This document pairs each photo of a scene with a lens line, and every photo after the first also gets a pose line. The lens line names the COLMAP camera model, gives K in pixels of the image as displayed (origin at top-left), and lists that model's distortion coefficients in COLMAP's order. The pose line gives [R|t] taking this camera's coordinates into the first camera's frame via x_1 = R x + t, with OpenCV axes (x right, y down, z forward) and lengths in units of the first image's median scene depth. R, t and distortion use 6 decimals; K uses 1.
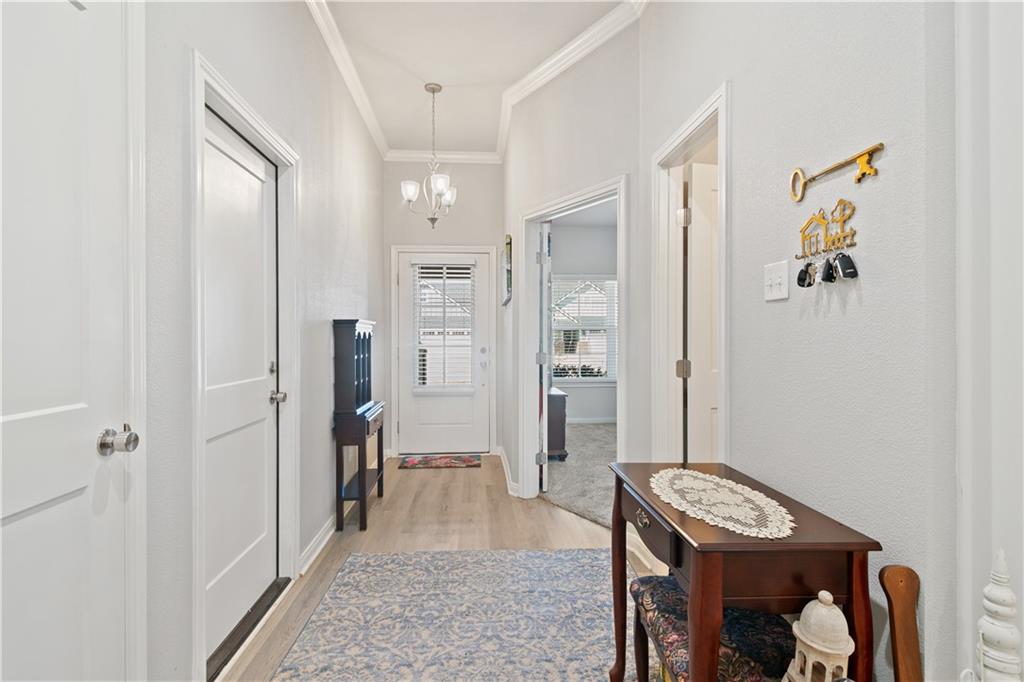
lens RADIAL K [[488.7, 0, 513.8], [0, 488.7, 328.3], [0, 0, 1]] dist [0.005849, -0.000520]
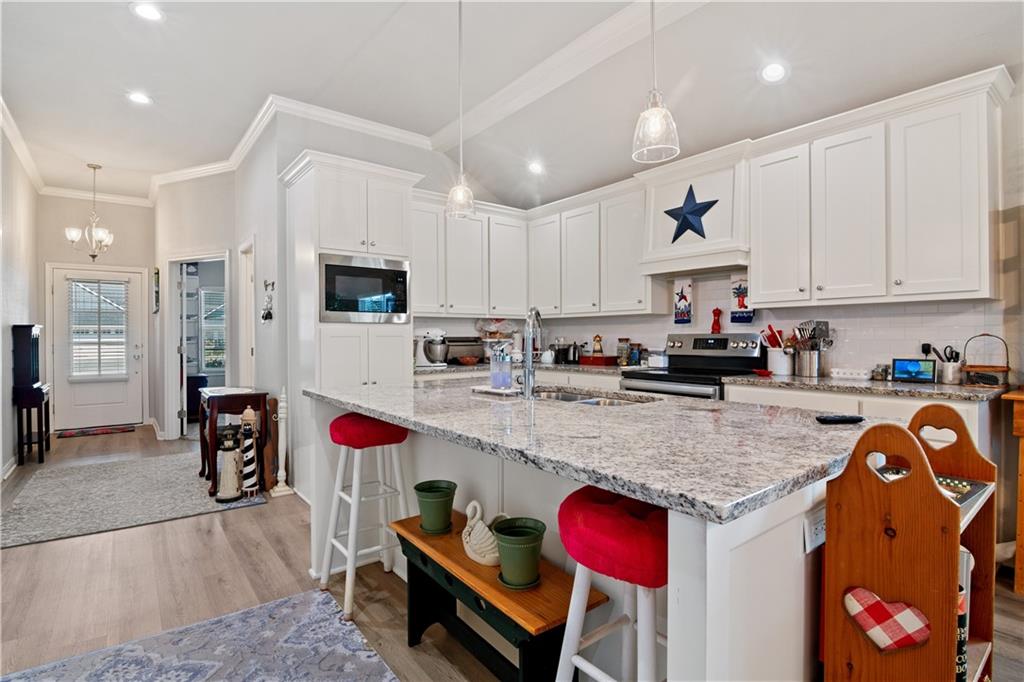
lens RADIAL K [[511.5, 0, 509.3], [0, 511.5, 338.7], [0, 0, 1]] dist [-0.000789, -0.010808]
pose [[0.844328, -0.002803, 0.535819, 0.067900], [-0.009214, 0.999763, 0.019749, -0.016886], [-0.535748, -0.021612, 0.844102, -0.947354]]
